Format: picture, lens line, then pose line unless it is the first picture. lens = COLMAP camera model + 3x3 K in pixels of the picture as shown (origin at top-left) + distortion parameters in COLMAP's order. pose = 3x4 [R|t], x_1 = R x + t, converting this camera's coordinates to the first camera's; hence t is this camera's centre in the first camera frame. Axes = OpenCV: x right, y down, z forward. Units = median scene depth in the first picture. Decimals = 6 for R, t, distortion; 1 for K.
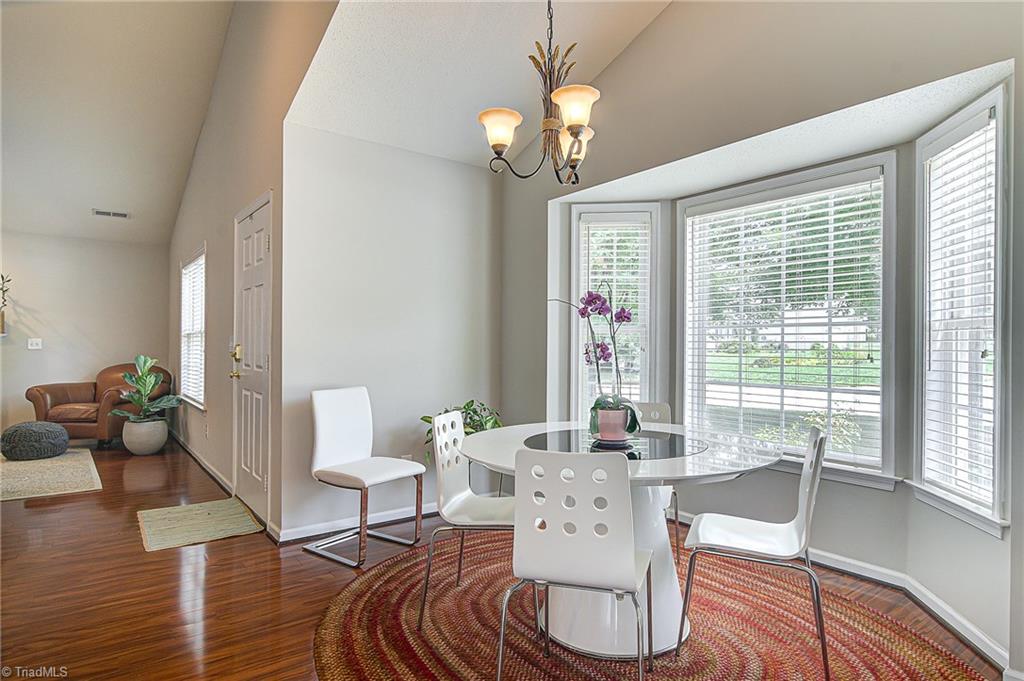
lens RADIAL K [[580.9, 0, 532.5], [0, 580.9, 345.6], [0, 0, 1]] dist [0.001570, -0.000619]
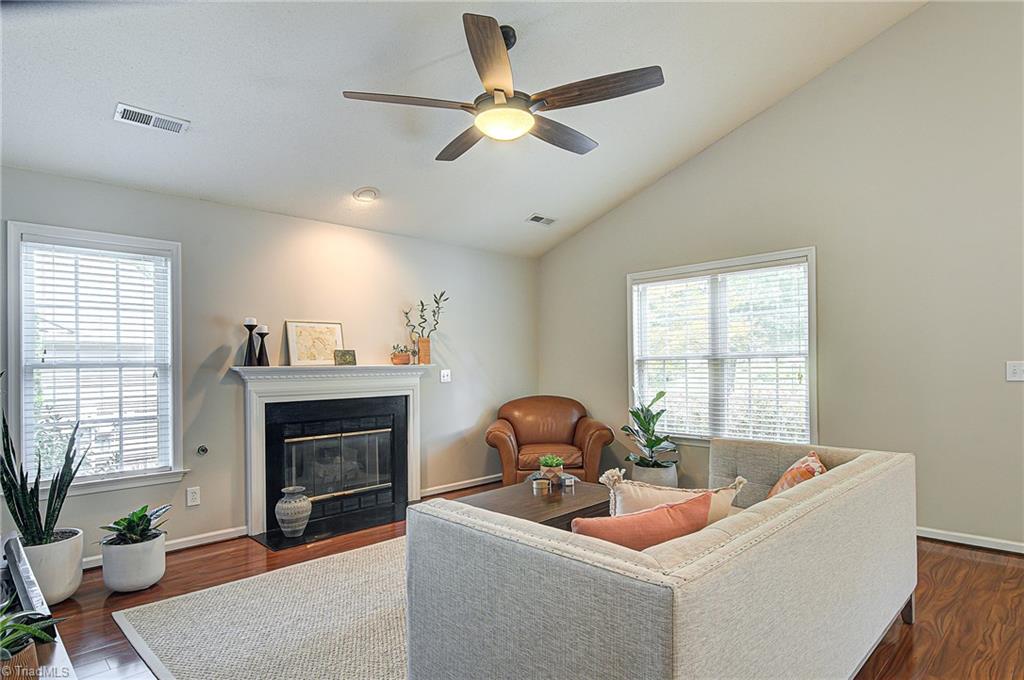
lens RADIAL K [[550.6, 0, 520.2], [0, 550.6, 360.5], [0, 0, 1]] dist [-0.000095, -0.002305]
pose [[0.993052, -0.019459, 0.116055, -0.931884], [0.020136, 0.999786, -0.004664, -0.020949], [-0.115939, 0.006969, 0.993232, 0.231609]]
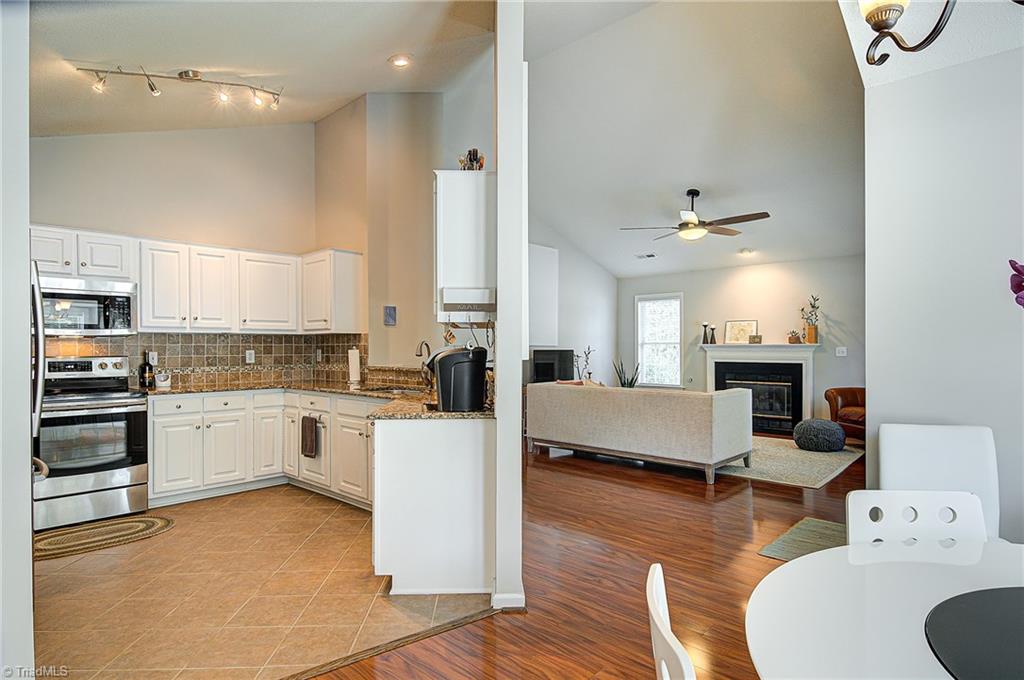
lens RADIAL K [[552.7, 0, 513.5], [0, 552.7, 348.1], [0, 0, 1]] dist [-0.001078, -0.000858]
pose [[0.158698, -0.004078, -0.987319, 0.137374], [0.005047, 0.999982, -0.003319, -0.011037], [0.987314, -0.004456, 0.158716, 0.202542]]
